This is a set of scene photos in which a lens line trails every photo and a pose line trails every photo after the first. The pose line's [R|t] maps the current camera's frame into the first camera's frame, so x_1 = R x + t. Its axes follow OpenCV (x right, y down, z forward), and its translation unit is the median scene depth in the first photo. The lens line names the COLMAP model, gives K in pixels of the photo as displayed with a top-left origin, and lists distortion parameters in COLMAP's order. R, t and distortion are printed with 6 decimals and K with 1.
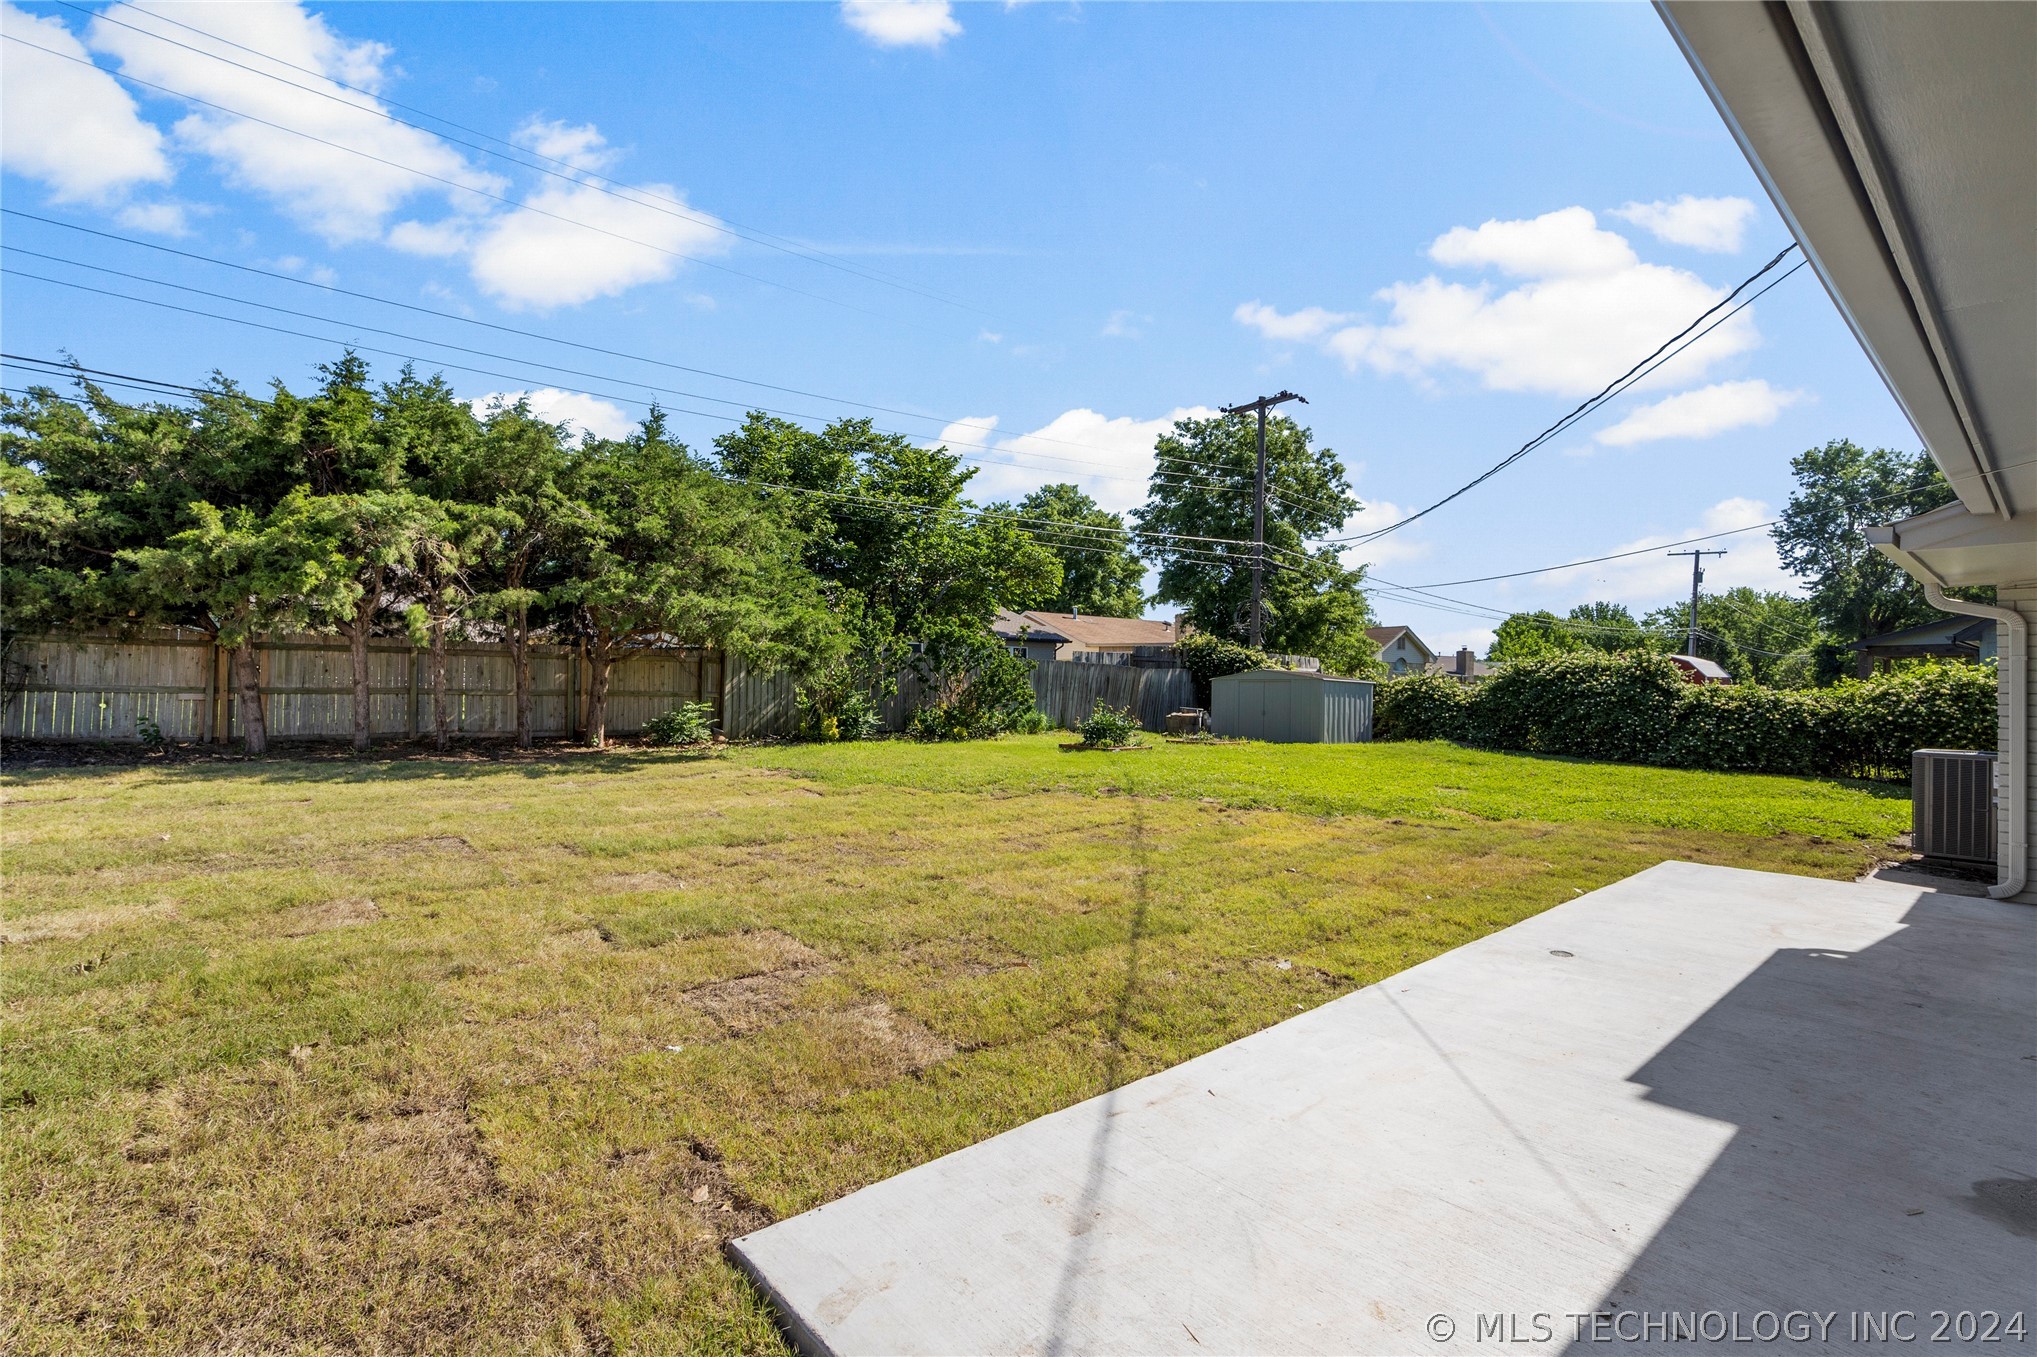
lens RADIAL K [[944.9, 0, 1019.5], [0, 944.9, 680.7], [0, 0, 1]] dist [-0.001870, -0.001739]
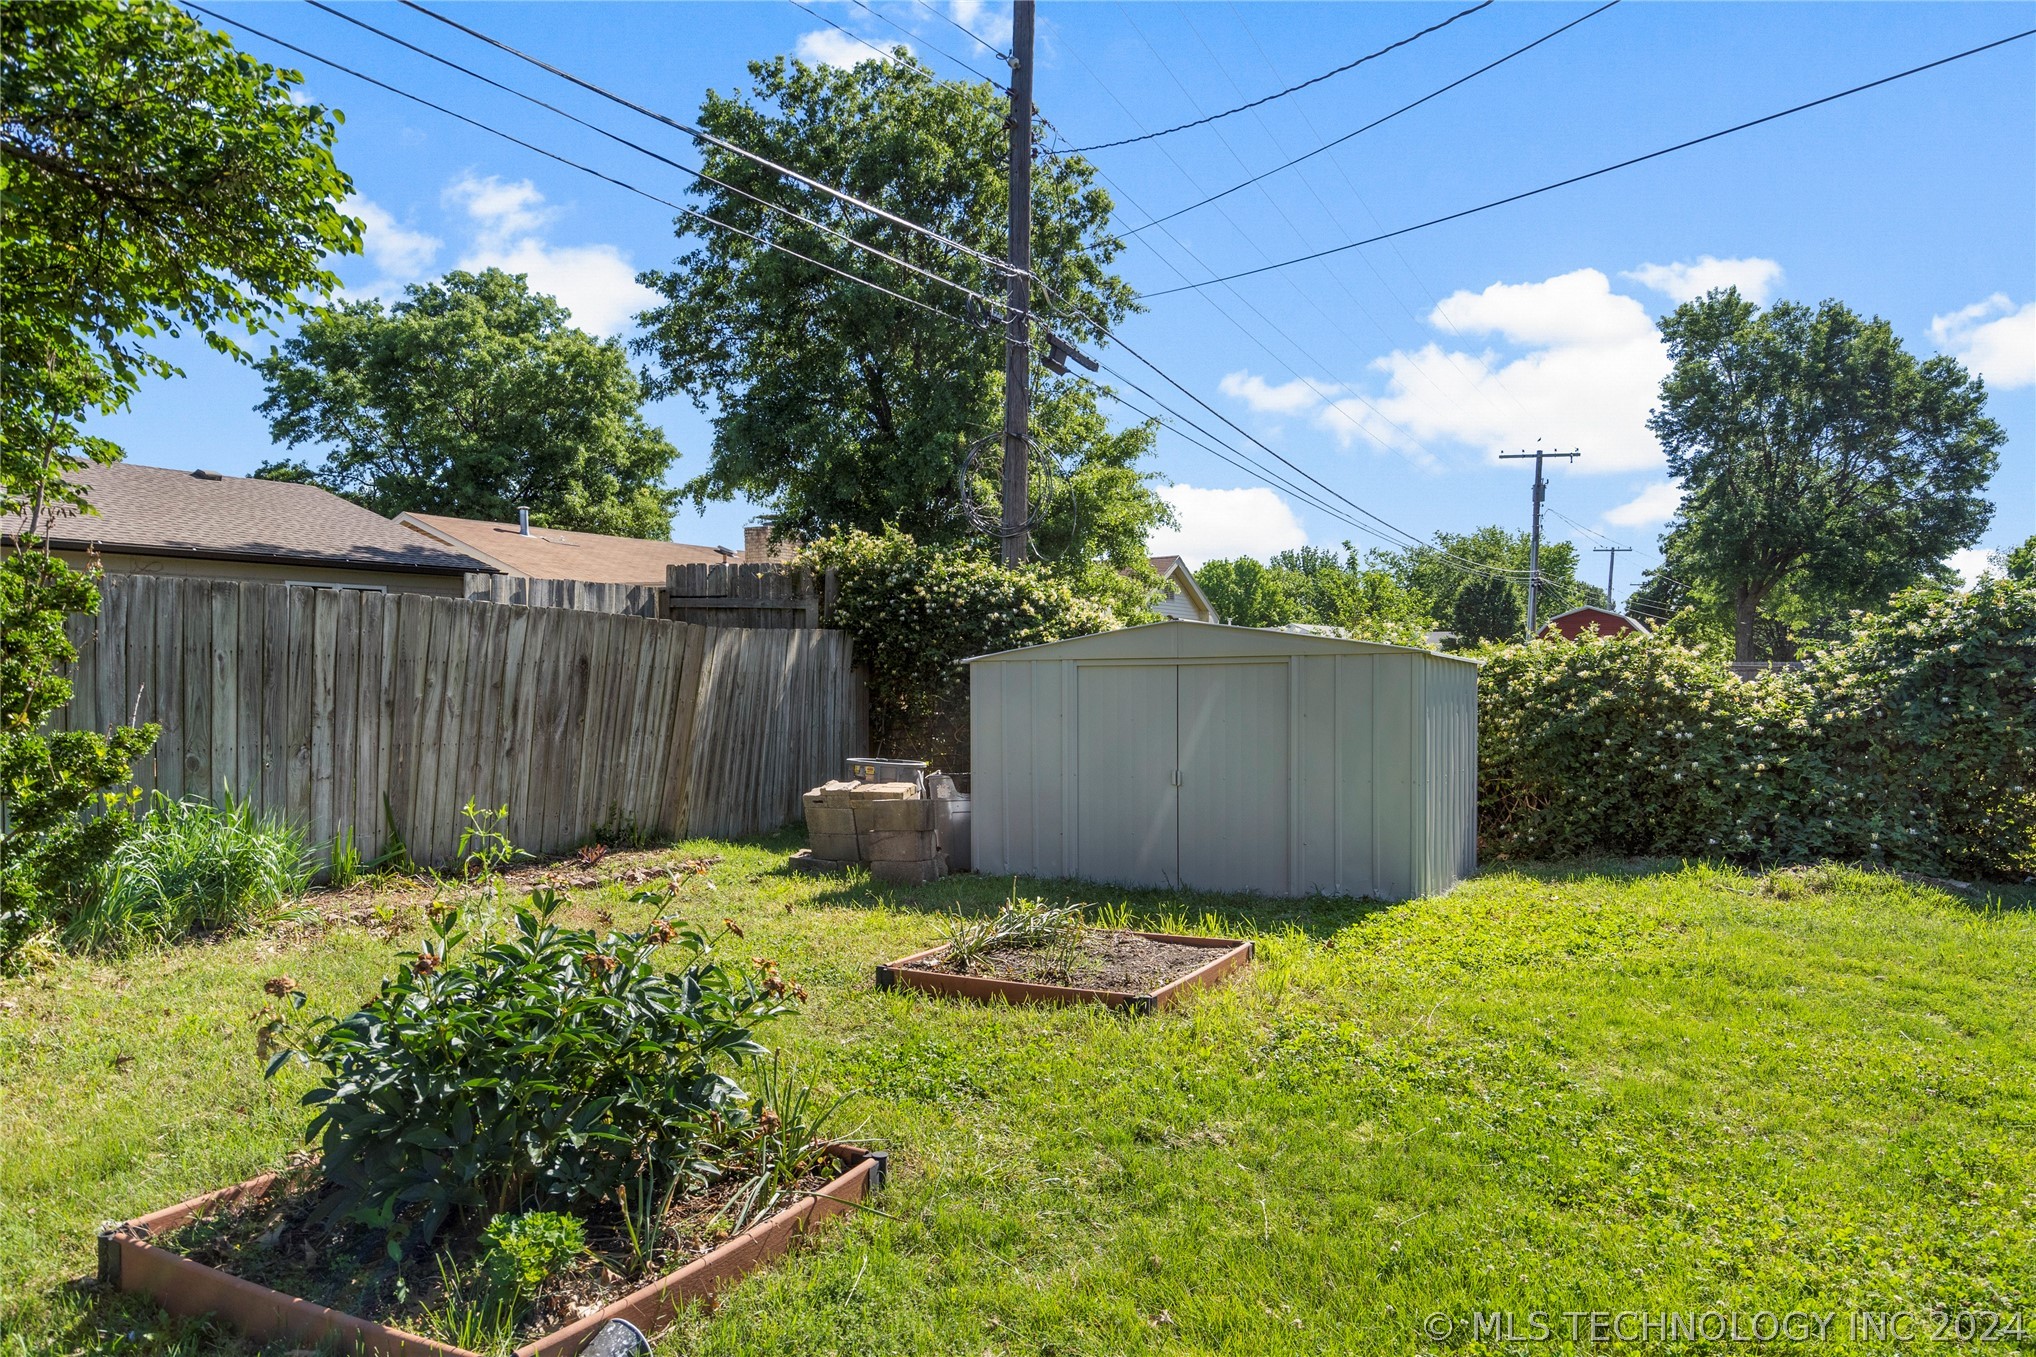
lens RADIAL K [[1341.2, 0, 1025.8], [0, 1341.2, 740.3], [0, 0, 1]] dist [-0.011123, -0.001648]
pose [[0.924228, -0.039205, 0.379824, 0.039873], [0.017559, 0.998027, 0.060288, -0.000899], [-0.381438, -0.049050, 0.923092, 0.366370]]
